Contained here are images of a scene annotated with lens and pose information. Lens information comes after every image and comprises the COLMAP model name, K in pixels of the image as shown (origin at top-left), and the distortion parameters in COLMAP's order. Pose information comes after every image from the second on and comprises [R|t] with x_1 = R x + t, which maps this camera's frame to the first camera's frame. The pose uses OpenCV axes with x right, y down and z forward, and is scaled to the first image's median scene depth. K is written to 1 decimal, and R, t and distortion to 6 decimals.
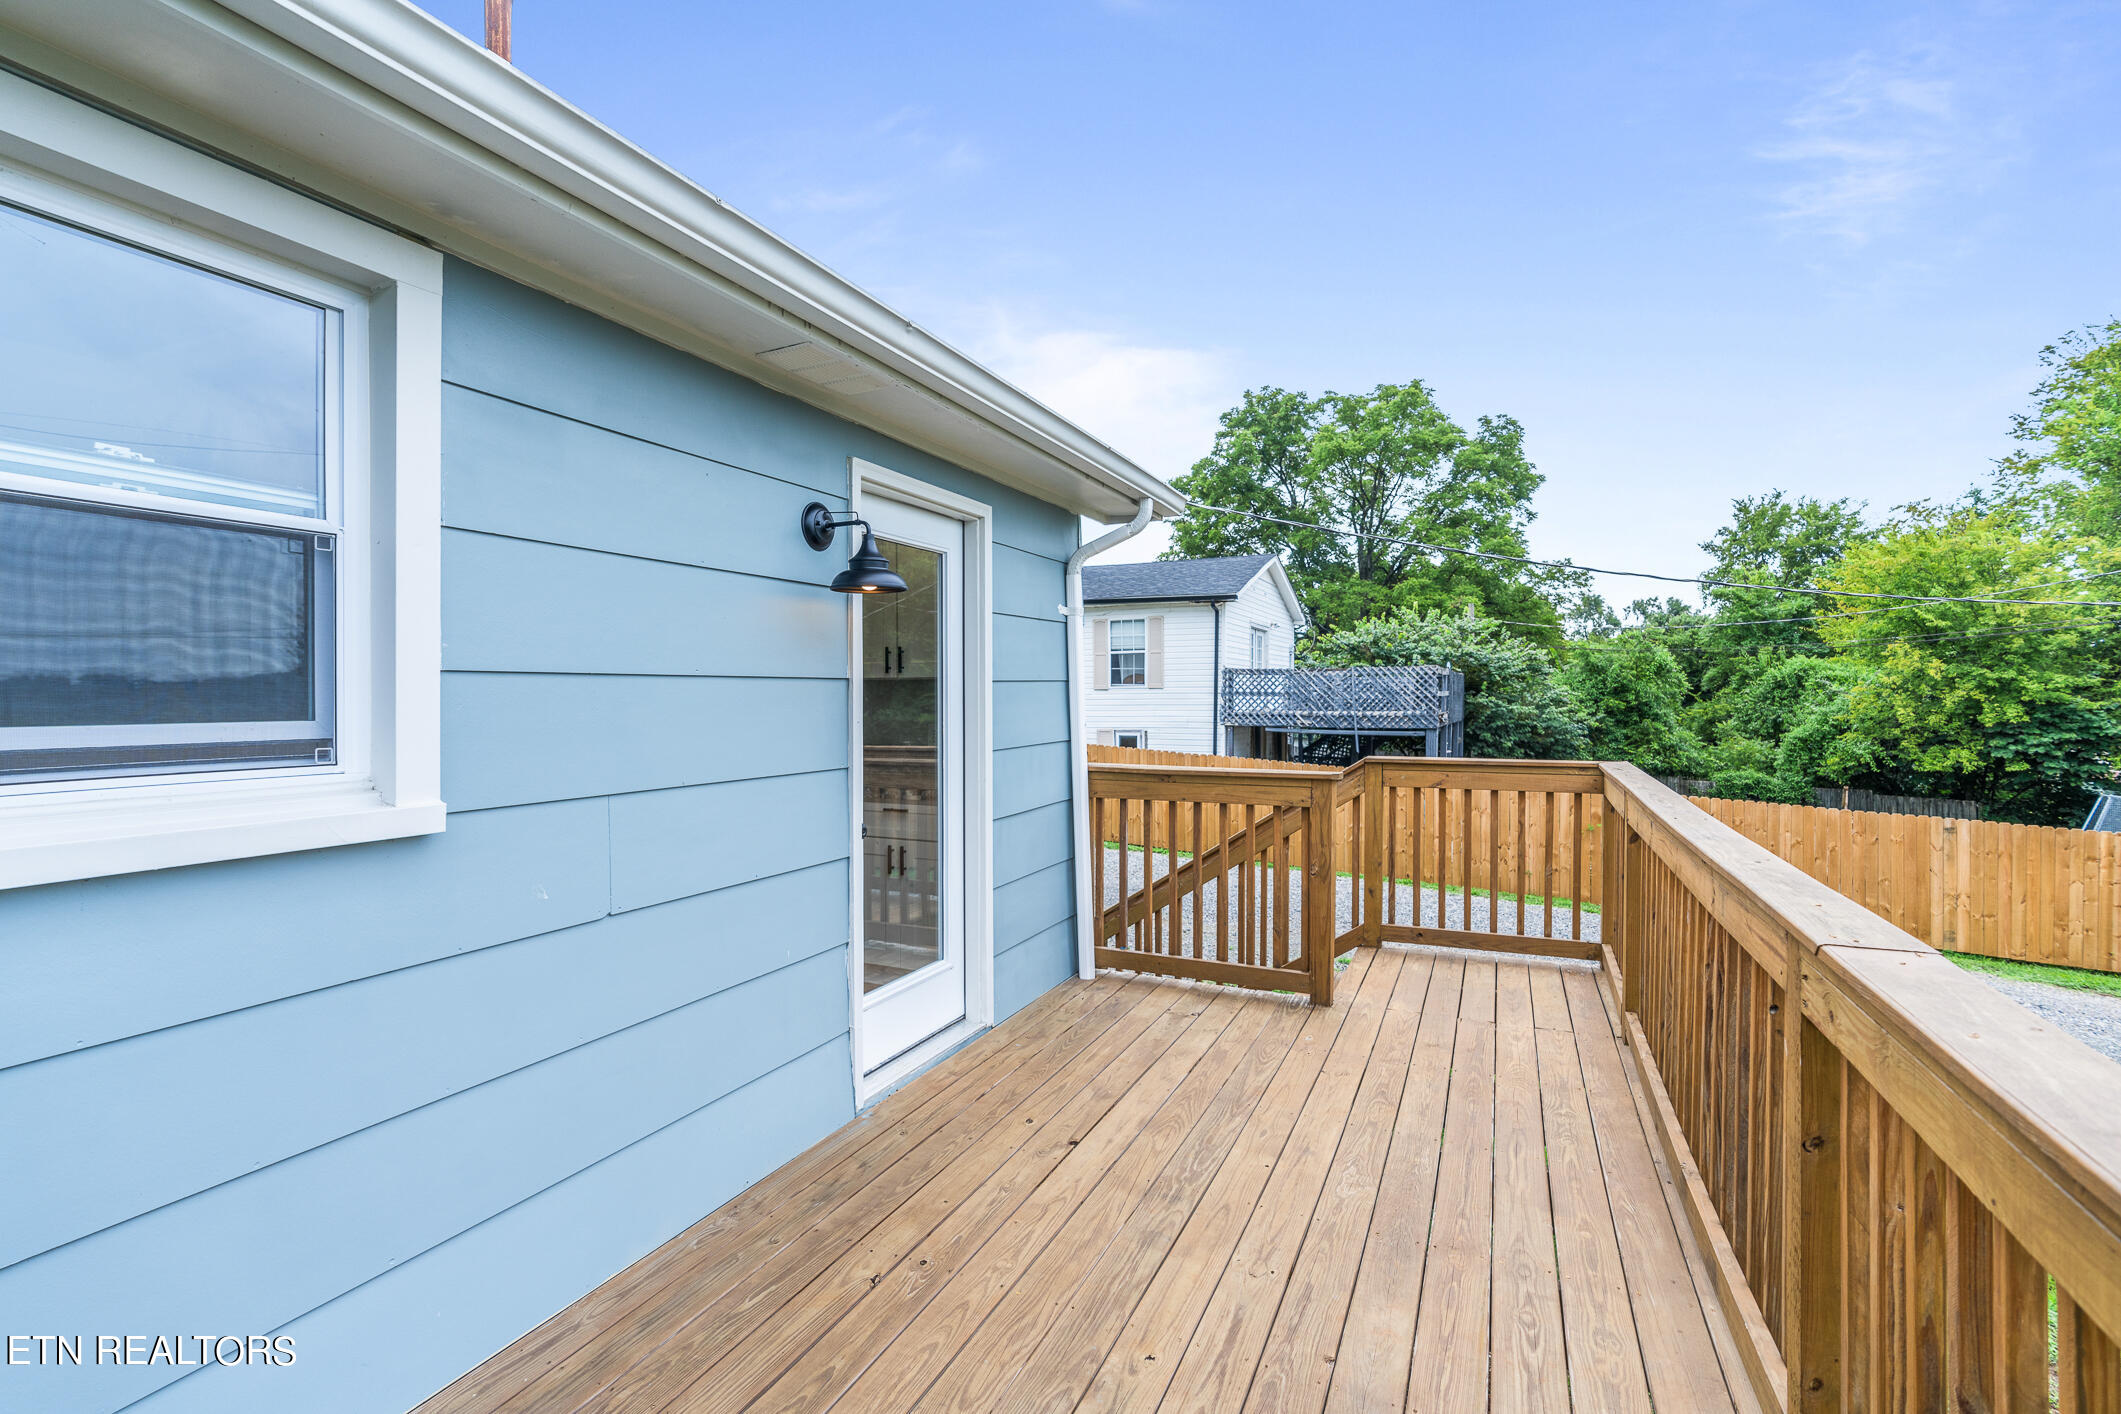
lens RADIAL K [[1010.4, 0, 1047.7], [0, 1010.4, 695.0], [0, 0, 1]] dist [-0.005745, -0.000056]
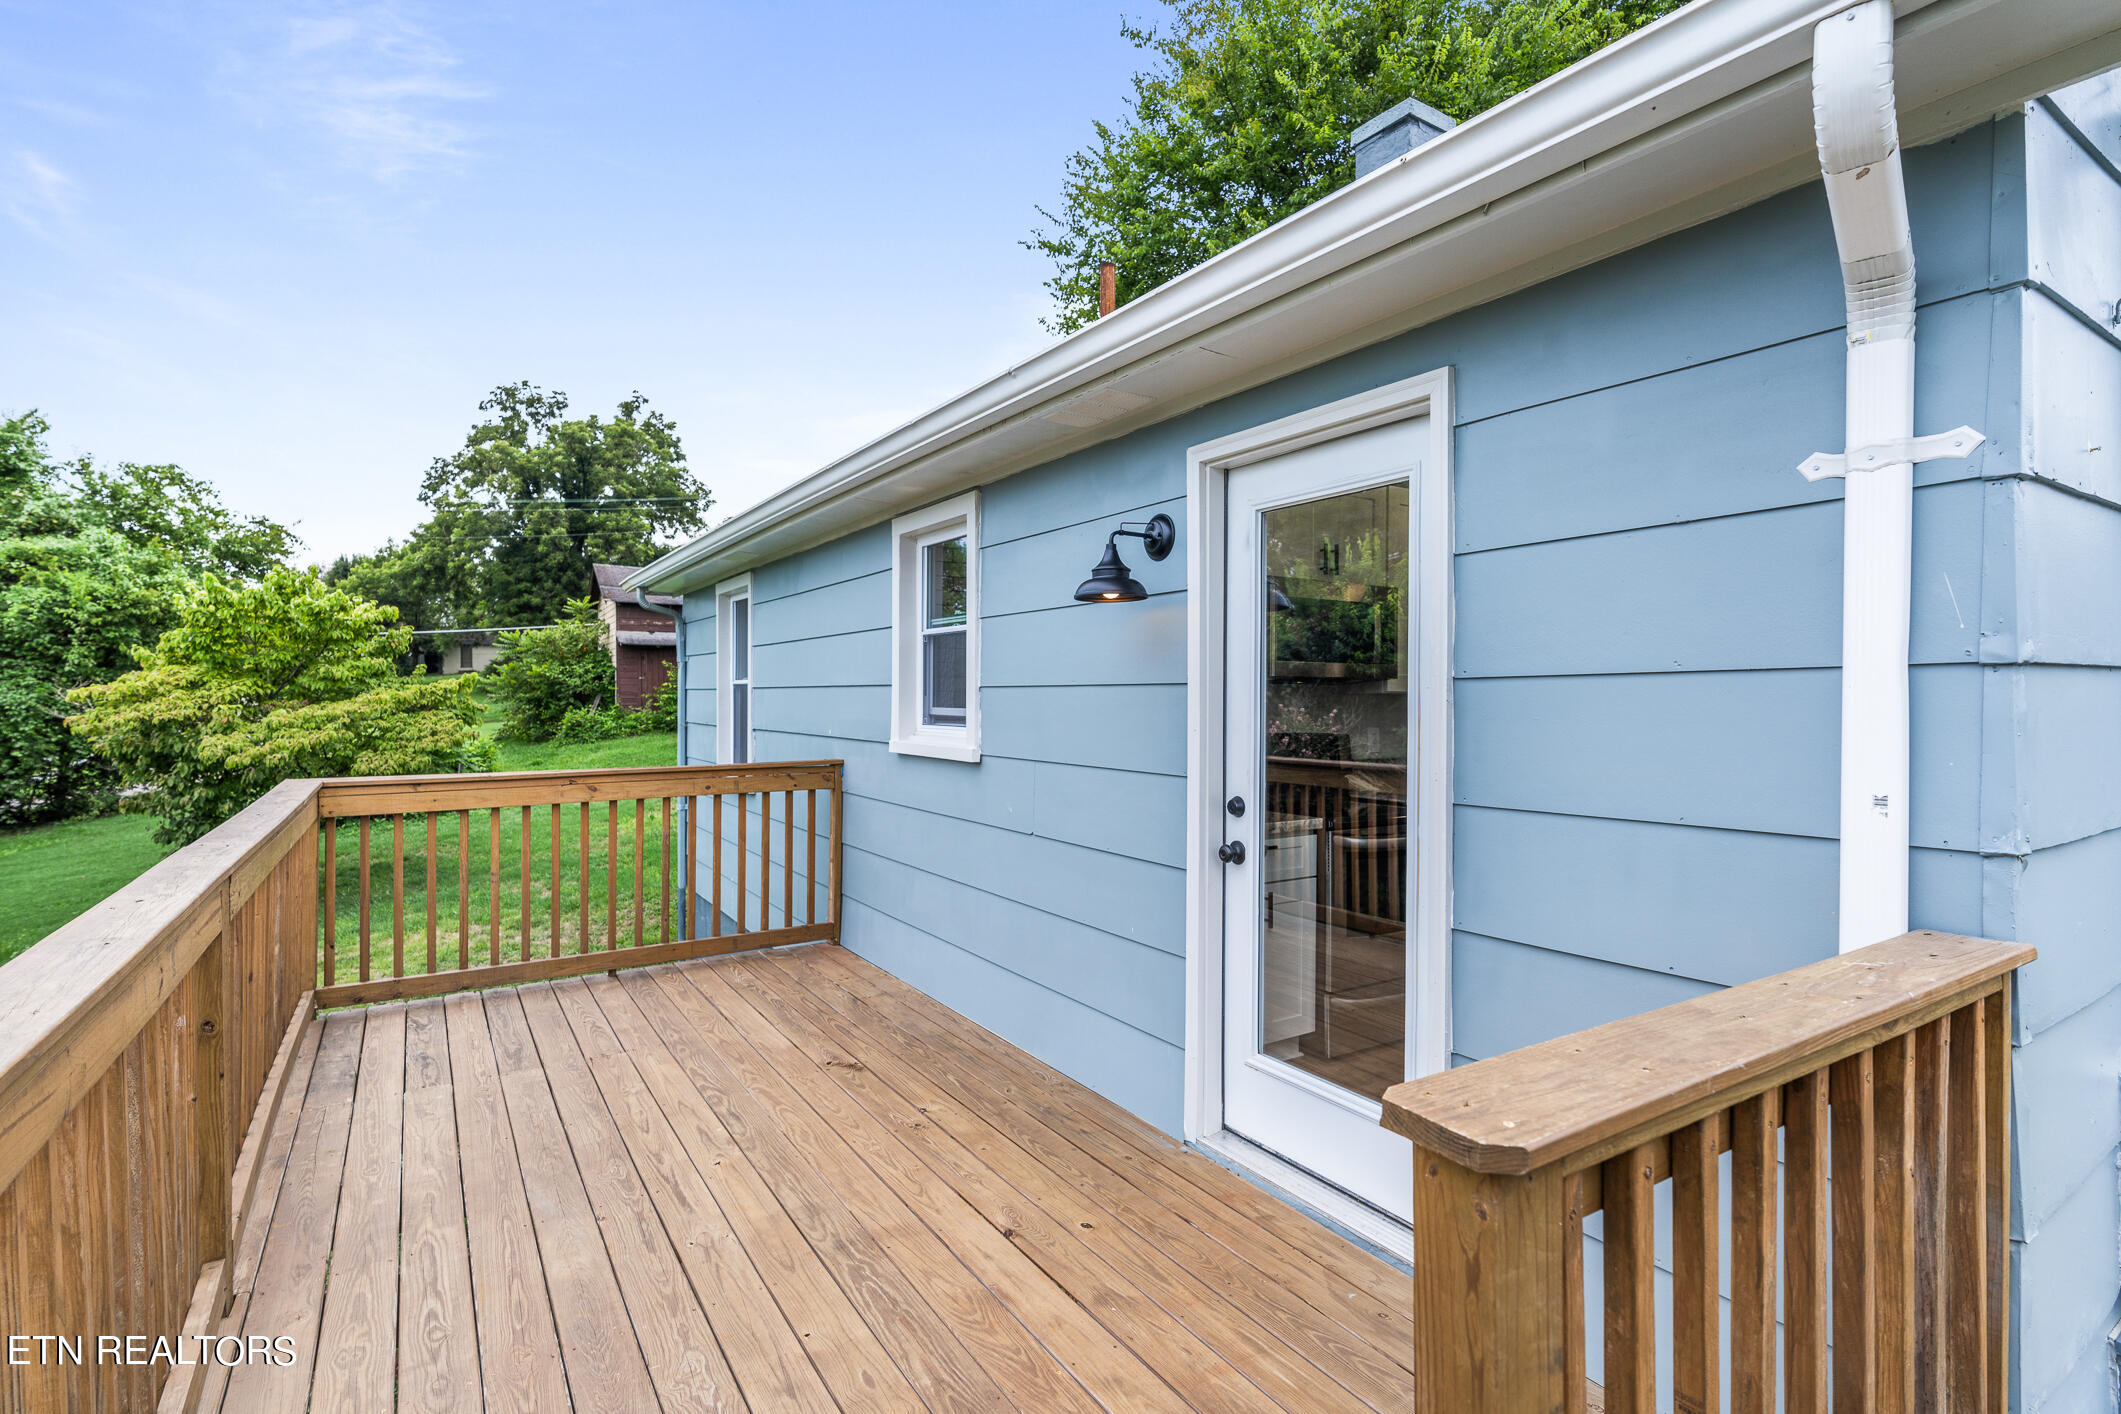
lens RADIAL K [[1010.4, 0, 1058.4], [0, 1010.4, 705.0], [0, 0, 1]] dist [-0.005745, -0.000056]
pose [[-0.546769, 0.009113, -0.837234, 0.749001], [-0.001469, 0.999929, 0.011843, -0.006724], [0.837282, 0.007705, -0.546716, 1.588864]]
